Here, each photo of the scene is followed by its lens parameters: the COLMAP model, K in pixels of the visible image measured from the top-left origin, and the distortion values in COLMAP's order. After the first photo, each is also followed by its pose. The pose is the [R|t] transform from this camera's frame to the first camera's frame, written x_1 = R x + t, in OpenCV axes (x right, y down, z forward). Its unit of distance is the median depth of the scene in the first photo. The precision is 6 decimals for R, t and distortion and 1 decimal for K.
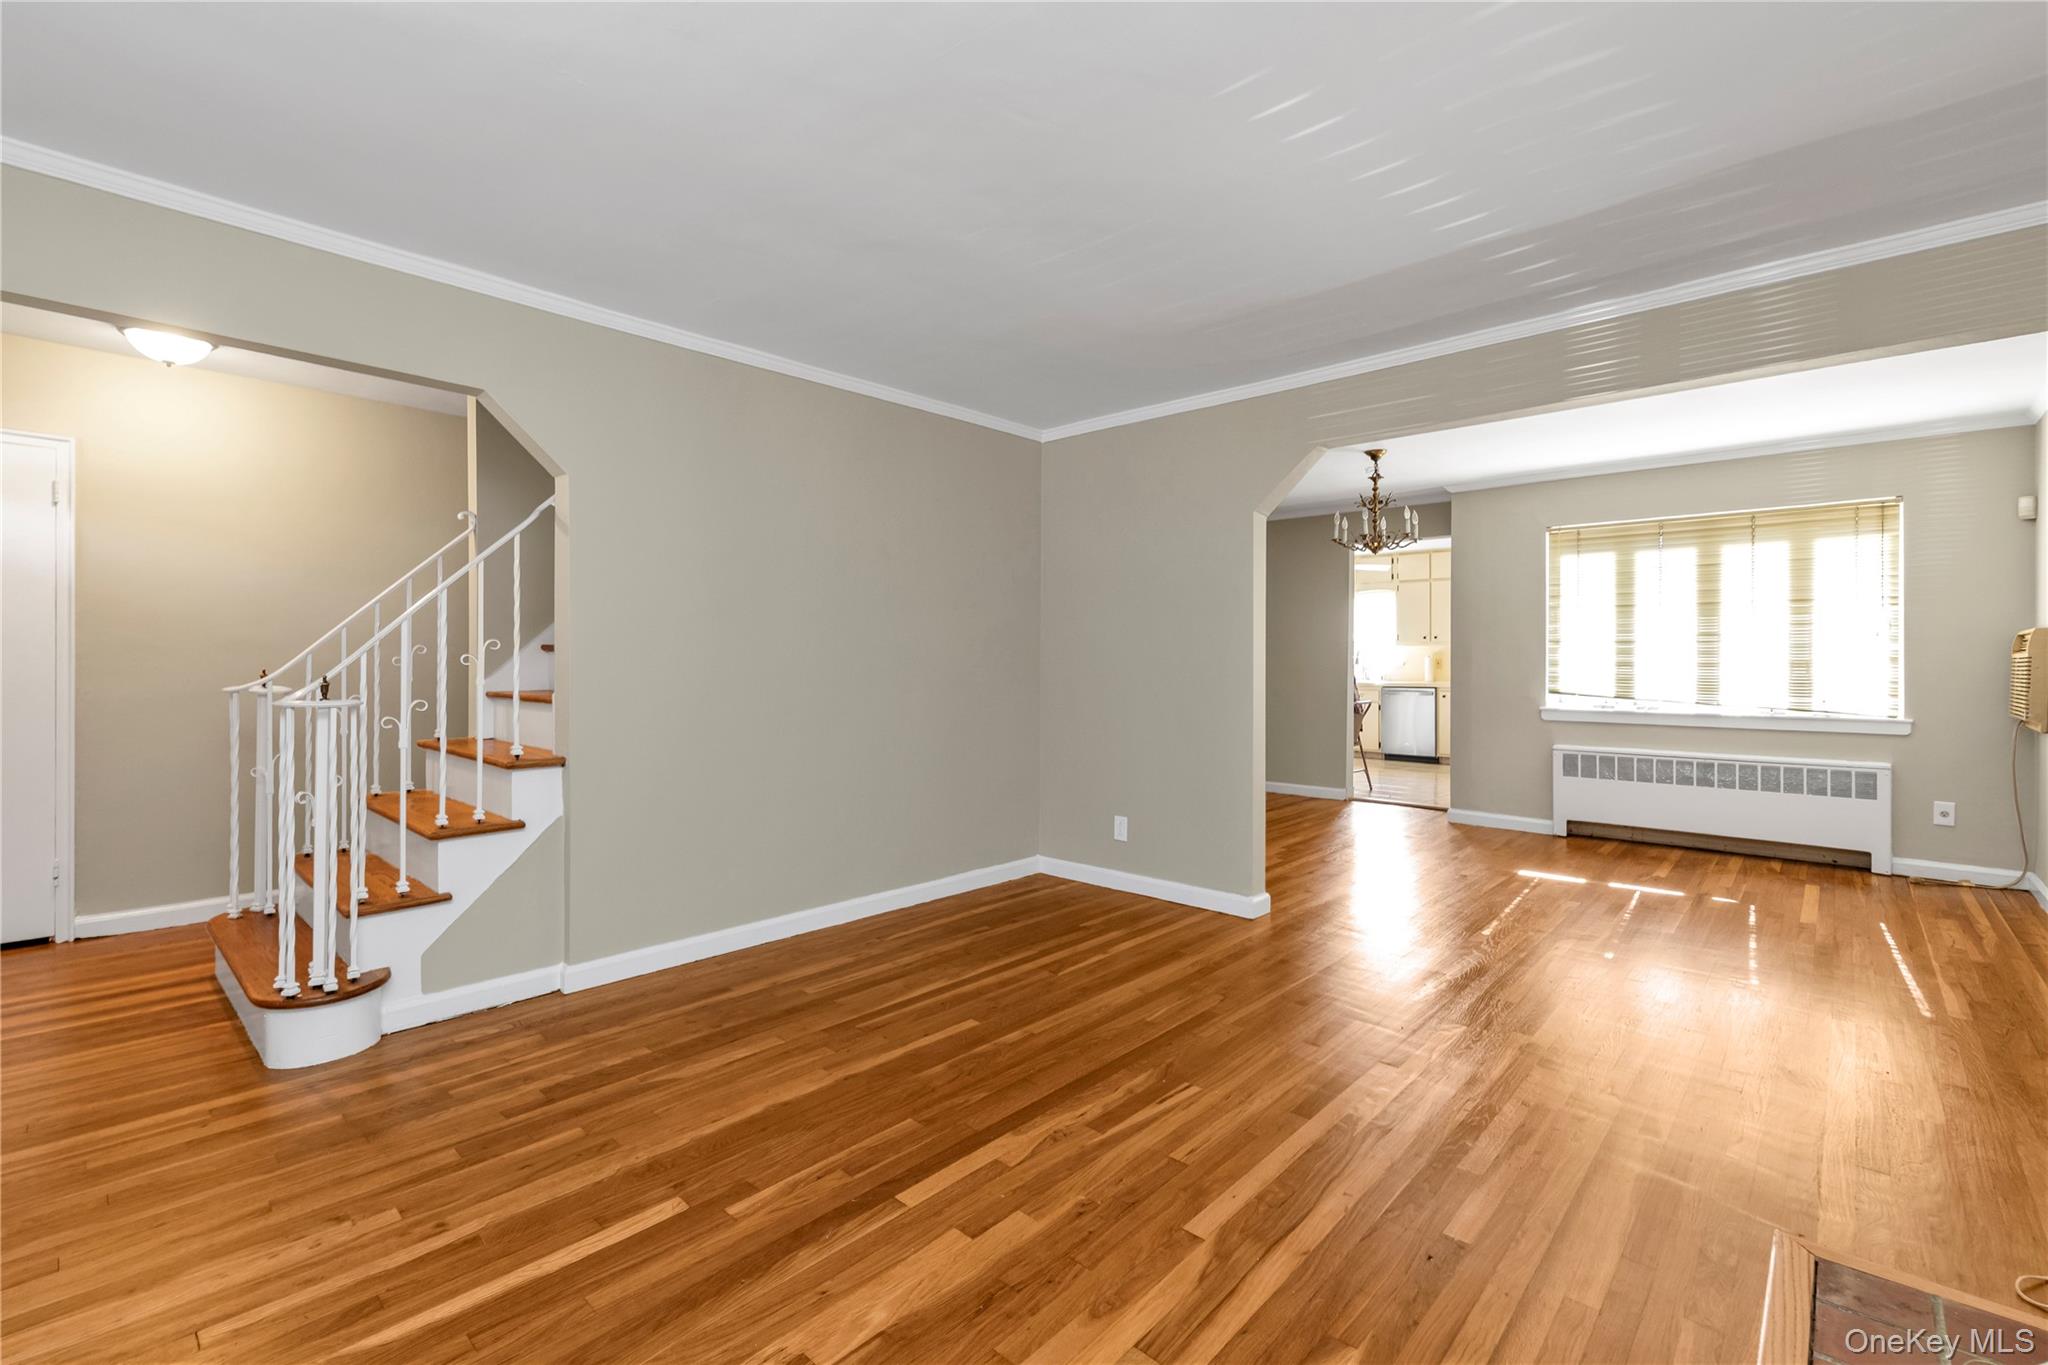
lens RADIAL K [[886.8, 0, 1027.4], [0, 886.8, 667.0], [0, 0, 1]] dist [-0.000434, 0.000335]
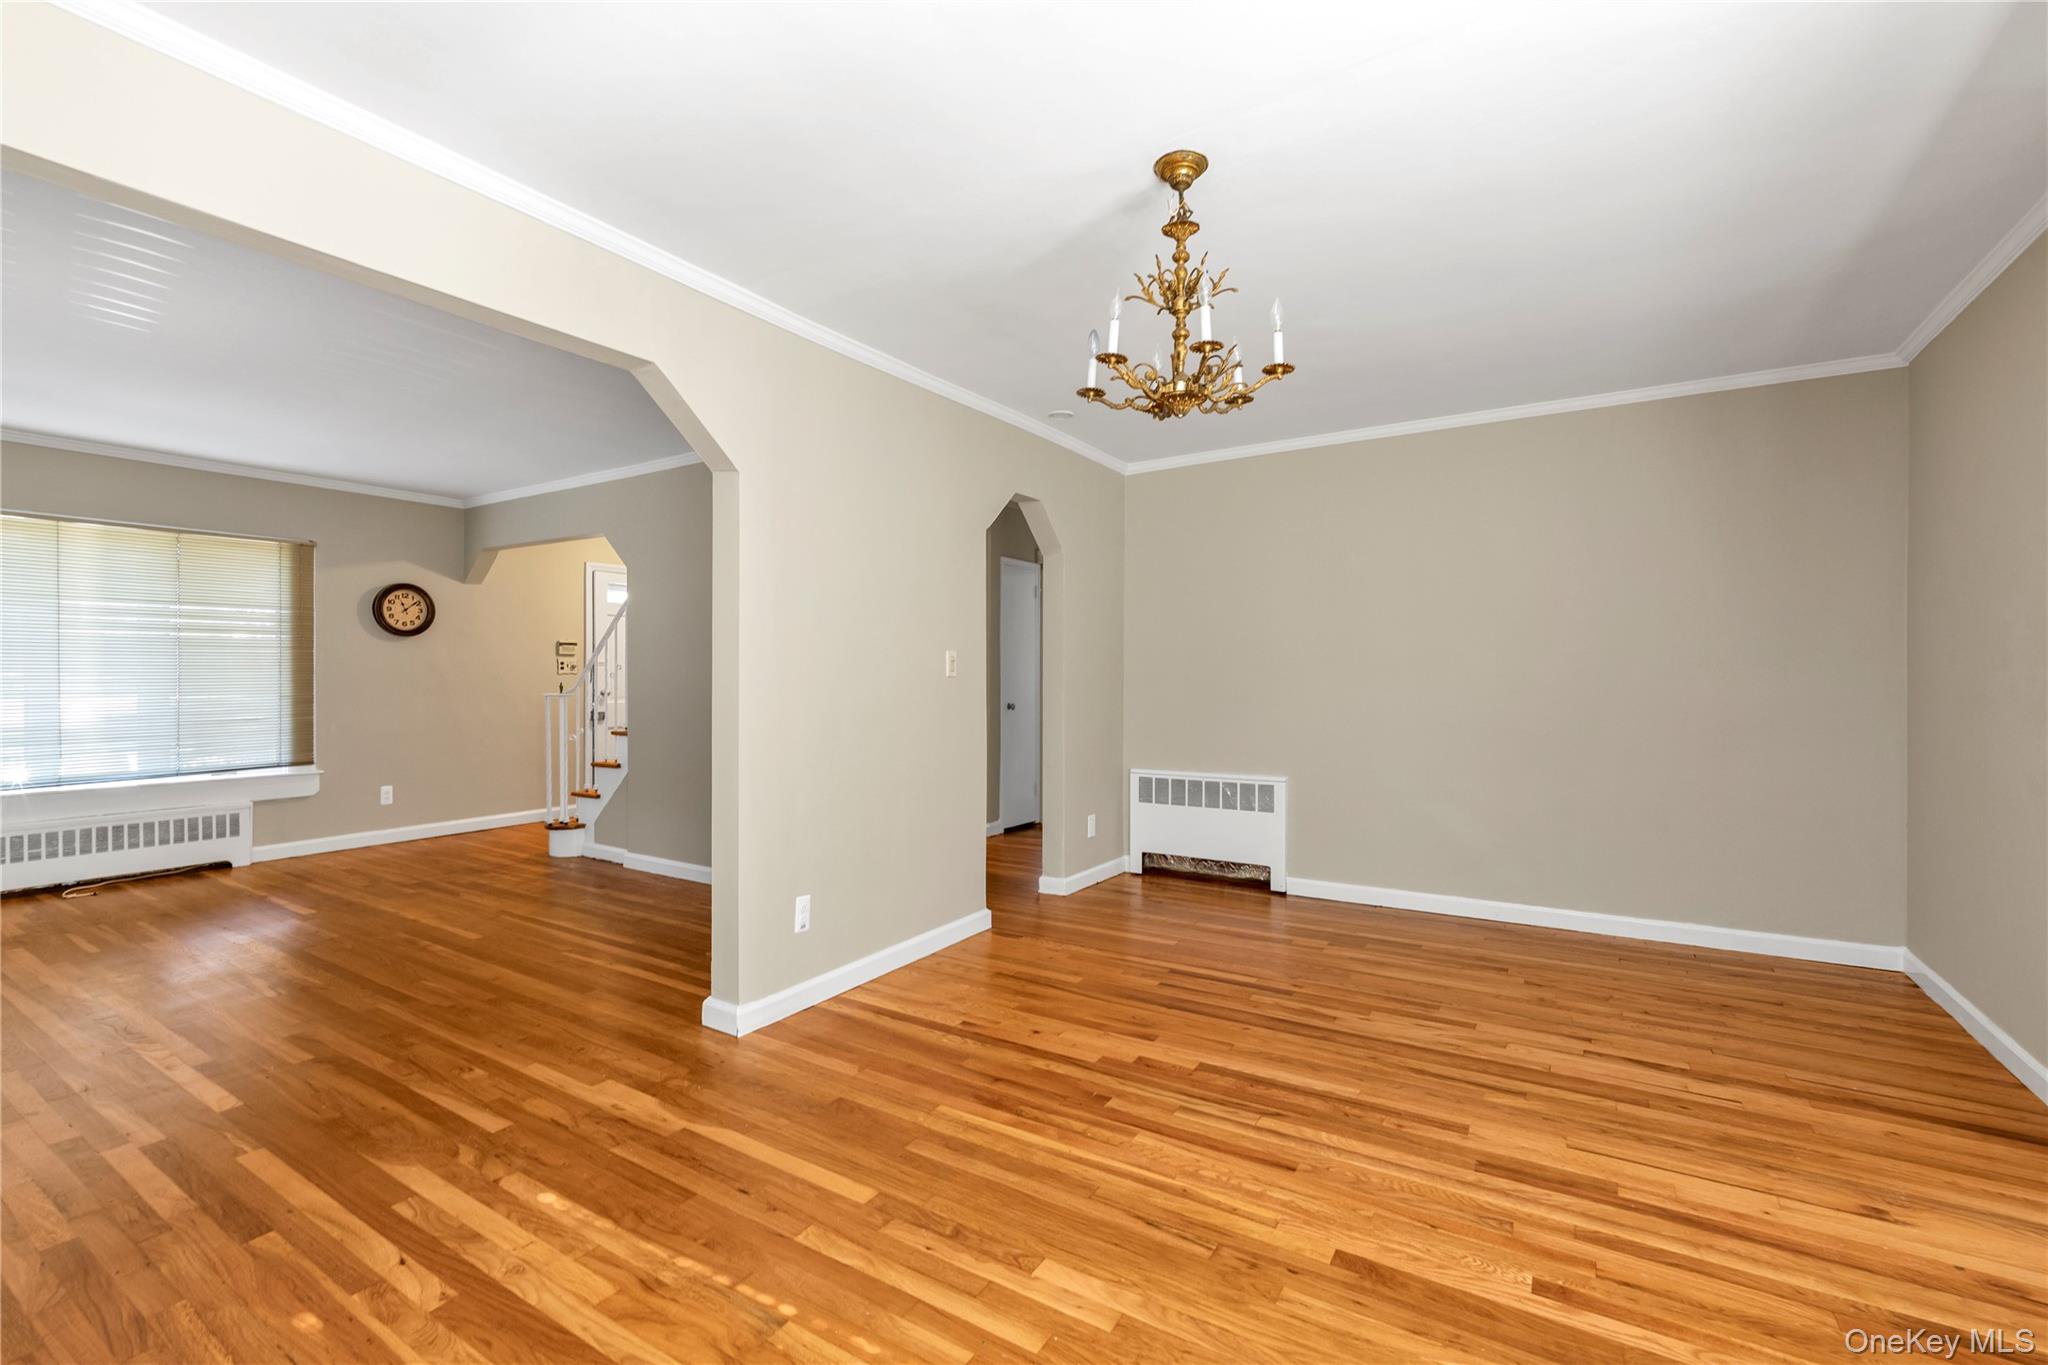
lens RADIAL K [[886.8, 0, 1017.0], [0, 886.8, 663.4], [0, 0, 1]] dist [-0.000434, 0.000335]
pose [[0.171875, -0.016508, -0.984981, 1.304917], [-0.005769, 0.999826, -0.017763, -0.002086], [0.985102, 0.008736, 0.171749, 1.438774]]
